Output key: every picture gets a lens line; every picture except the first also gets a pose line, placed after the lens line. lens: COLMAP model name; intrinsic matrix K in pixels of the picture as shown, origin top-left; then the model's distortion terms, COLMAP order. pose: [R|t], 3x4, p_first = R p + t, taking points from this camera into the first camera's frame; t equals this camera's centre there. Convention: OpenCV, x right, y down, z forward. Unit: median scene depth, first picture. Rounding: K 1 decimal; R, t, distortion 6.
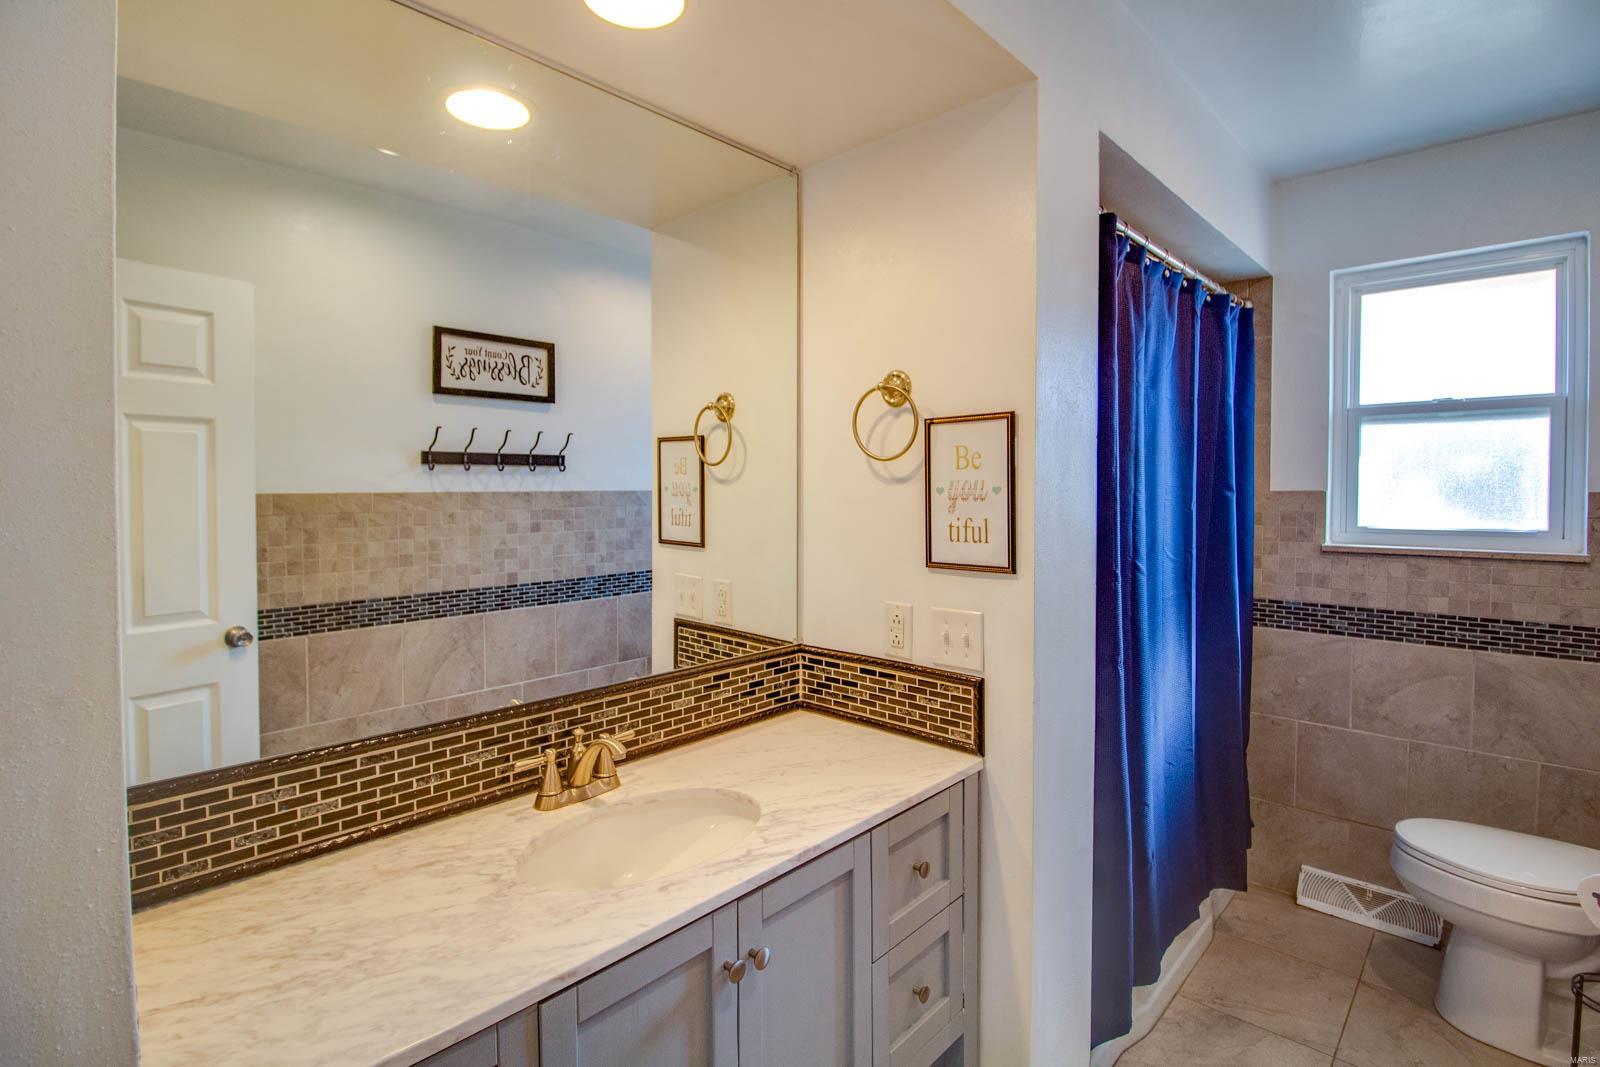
lens RADIAL K [[748.9, 0, 793.1], [0, 748.9, 506.8], [0, 0, 1]] dist [-0.002881, -0.010270]
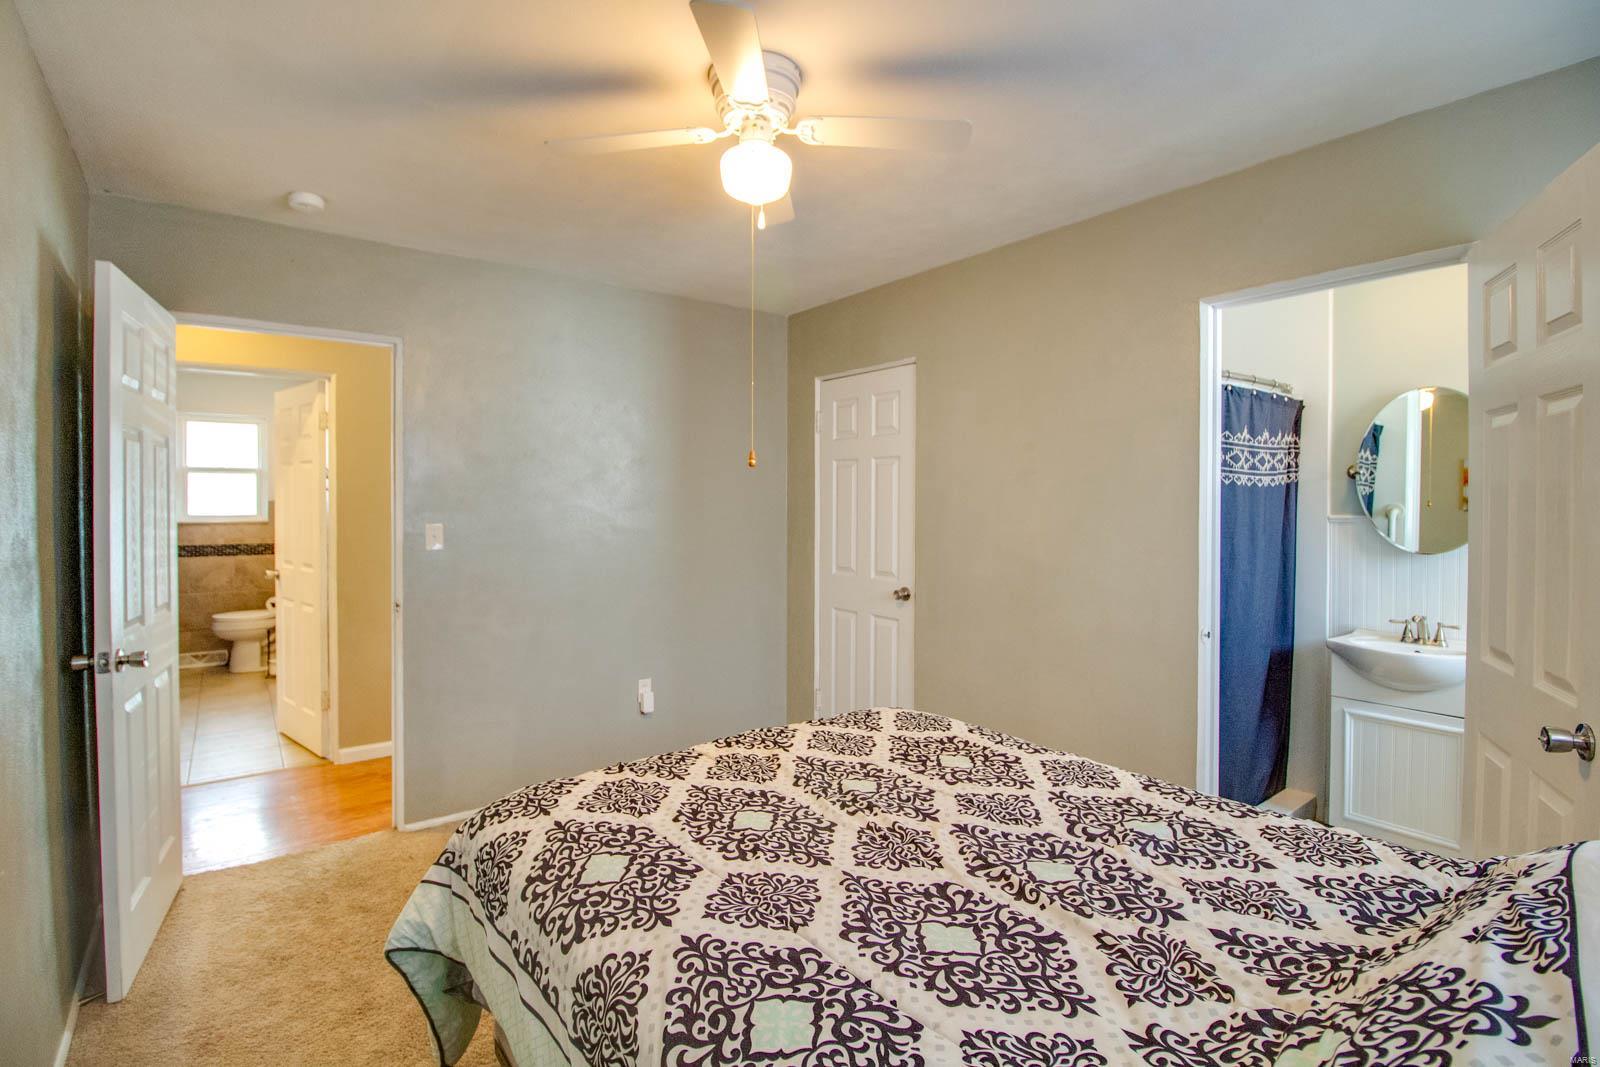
lens RADIAL K [[748.9, 0, 793.1], [0, 748.9, 506.8], [0, 0, 1]] dist [-0.002881, -0.010270]
pose [[0.151433, -0.008150, 0.988434, -1.587125], [0.018626, 0.999812, 0.005390, 0.032666], [-0.988292, 0.017594, 0.151556, -1.561733]]
